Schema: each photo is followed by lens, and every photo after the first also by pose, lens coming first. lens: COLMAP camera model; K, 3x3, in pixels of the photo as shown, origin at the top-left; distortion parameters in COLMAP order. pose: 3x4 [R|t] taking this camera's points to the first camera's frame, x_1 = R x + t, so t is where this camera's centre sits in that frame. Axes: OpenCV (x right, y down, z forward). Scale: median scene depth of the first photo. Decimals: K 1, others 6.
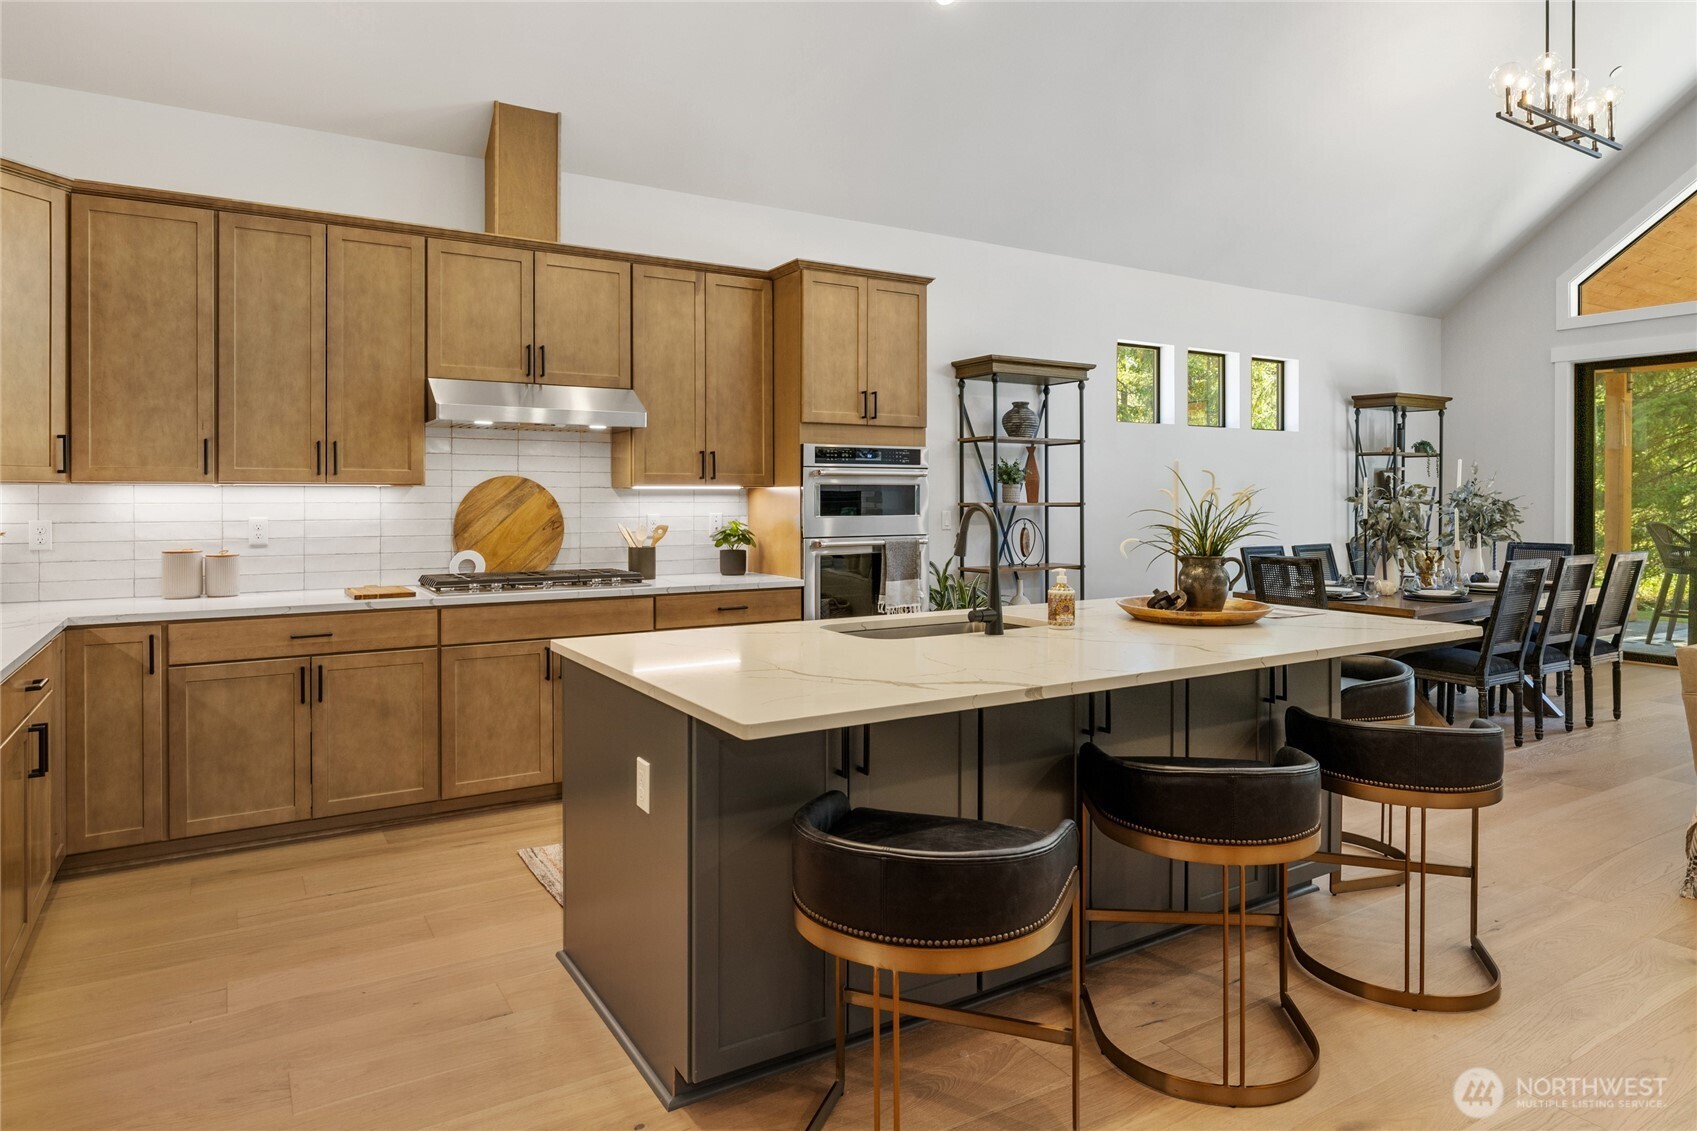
lens RADIAL K [[1010.8, 0, 844.2], [0, 1010.8, 495.2], [0, 0, 1]] dist [-0.002681, -0.000253]
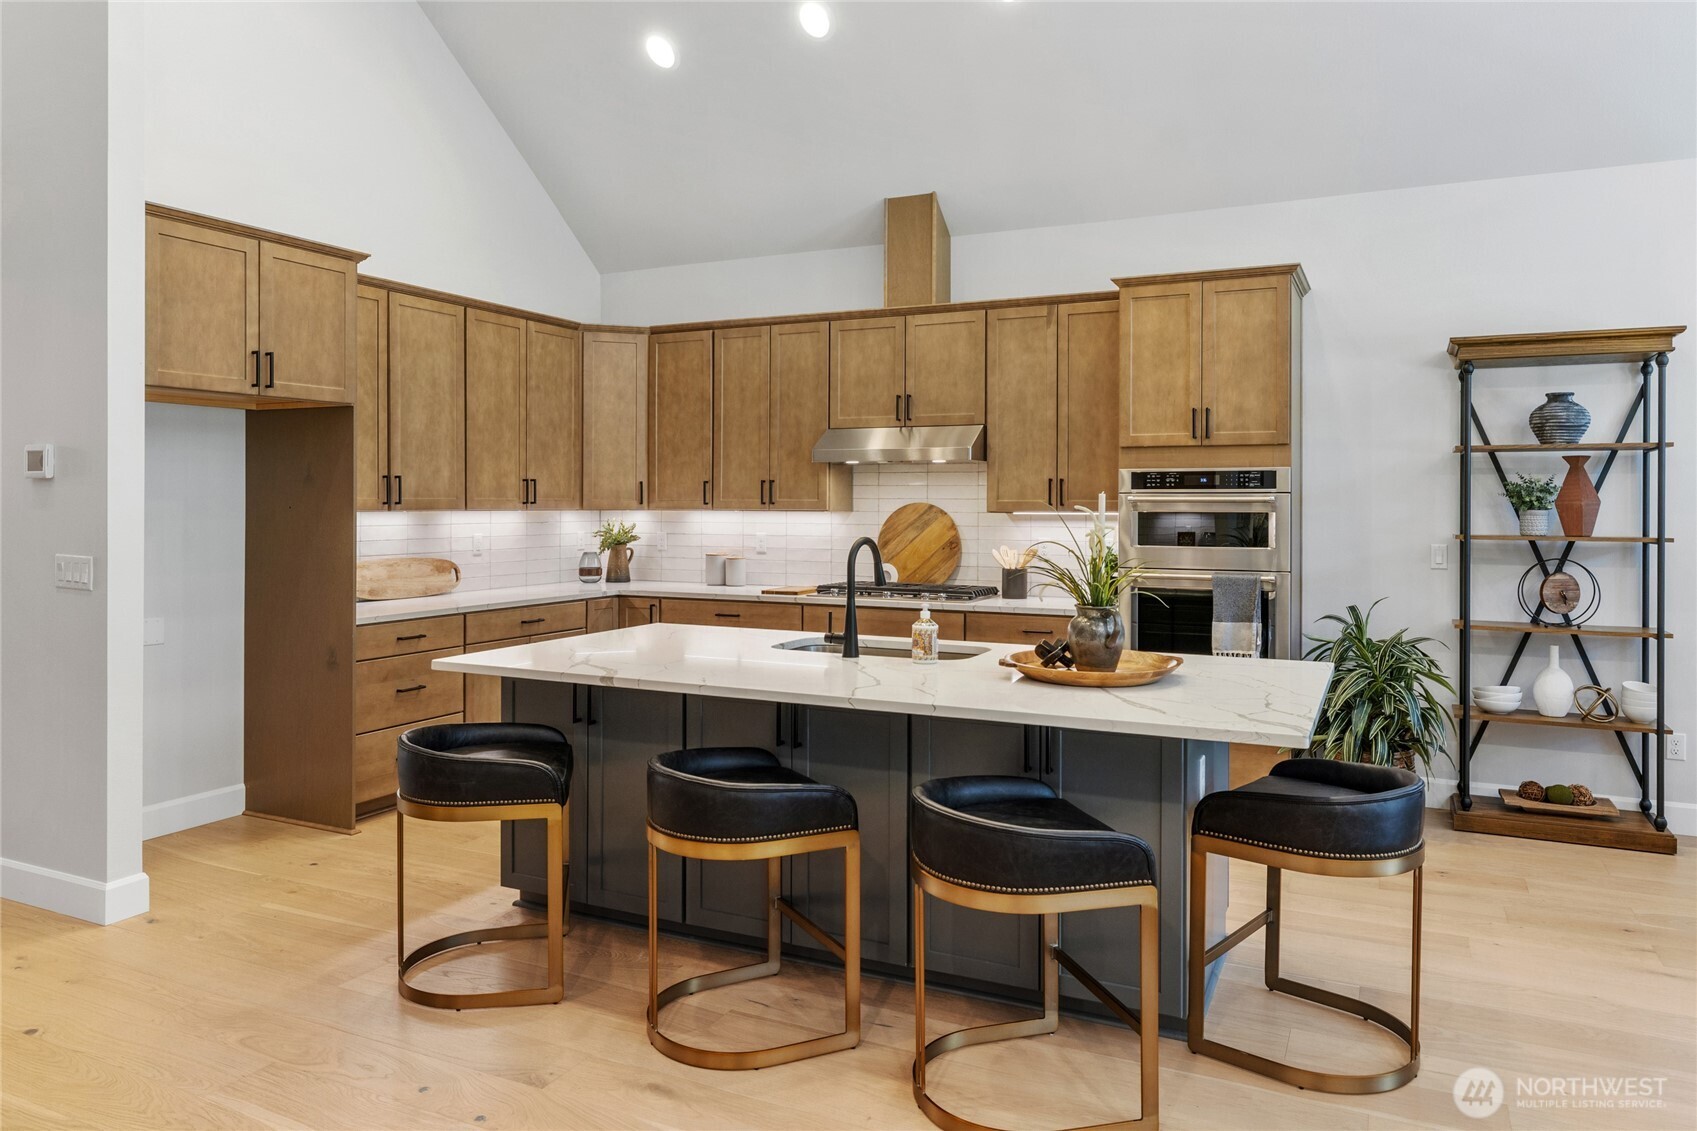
lens RADIAL K [[1126.3, 0, 848.2], [0, 1126.3, 501.4], [0, 0, 1]] dist [-0.001492, 0.000960]
pose [[0.540786, 0.000336, -0.841160, 0.745995], [-0.002894, 0.999995, -0.001461, -0.018778], [0.841155, 0.003225, 0.540784, 0.212144]]
